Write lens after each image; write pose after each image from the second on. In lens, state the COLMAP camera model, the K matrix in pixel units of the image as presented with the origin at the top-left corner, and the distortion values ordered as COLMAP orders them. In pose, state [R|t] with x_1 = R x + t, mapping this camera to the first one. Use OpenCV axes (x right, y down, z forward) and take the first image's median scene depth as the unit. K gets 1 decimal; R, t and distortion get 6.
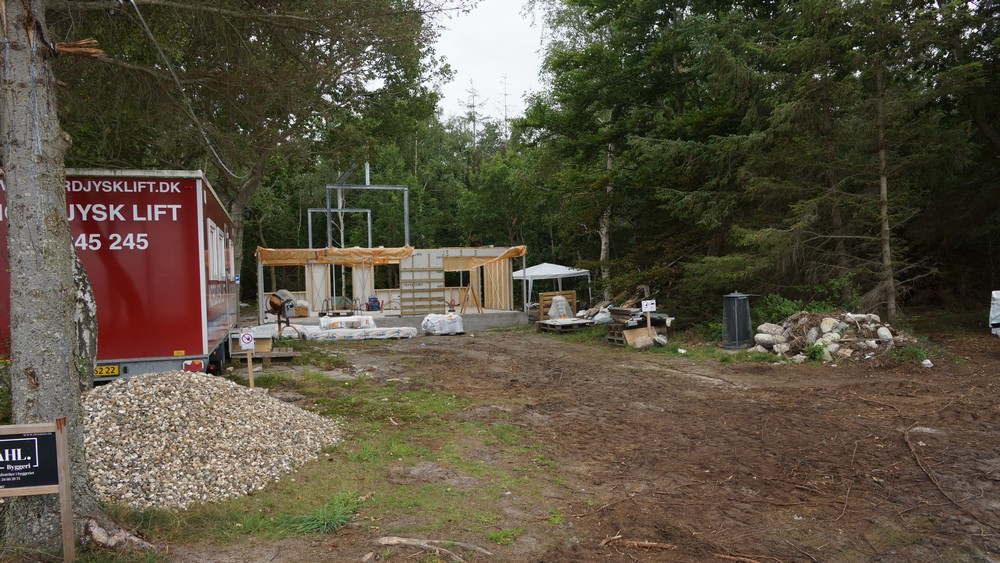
lens RADIAL K [[697.5, 0, 499.8], [0, 697.5, 282.0], [0, 0, 1]] dist [-0.009238, -0.004698]
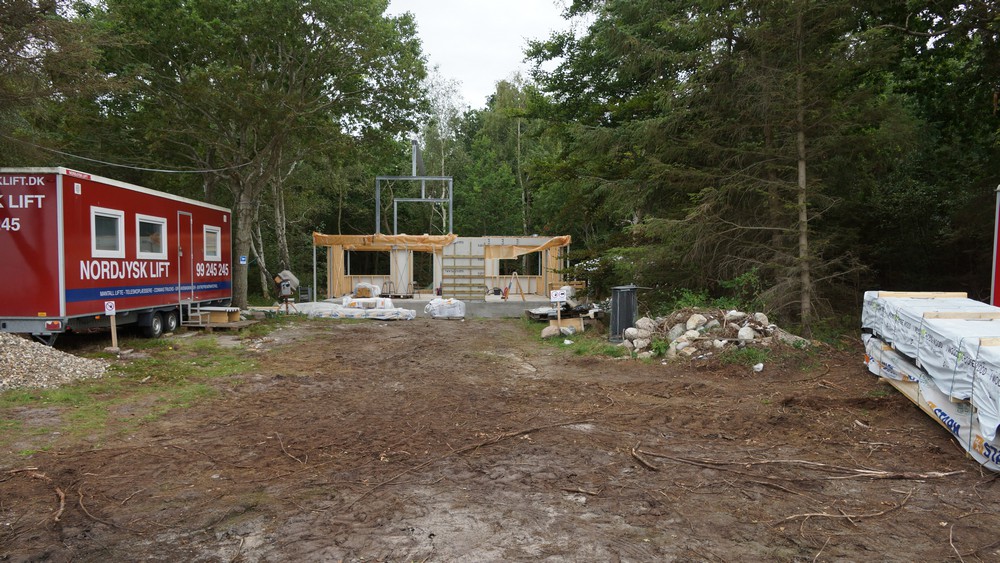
lens RADIAL K [[697.5, 0, 499.0], [0, 697.5, 281.9], [0, 0, 1]] dist [-0.009238, -0.004698]
pose [[0.959336, 0.032427, -0.280398, 0.433390], [-0.028554, 0.999432, 0.017888, -0.001053], [0.280819, -0.009154, 0.959717, 0.025190]]
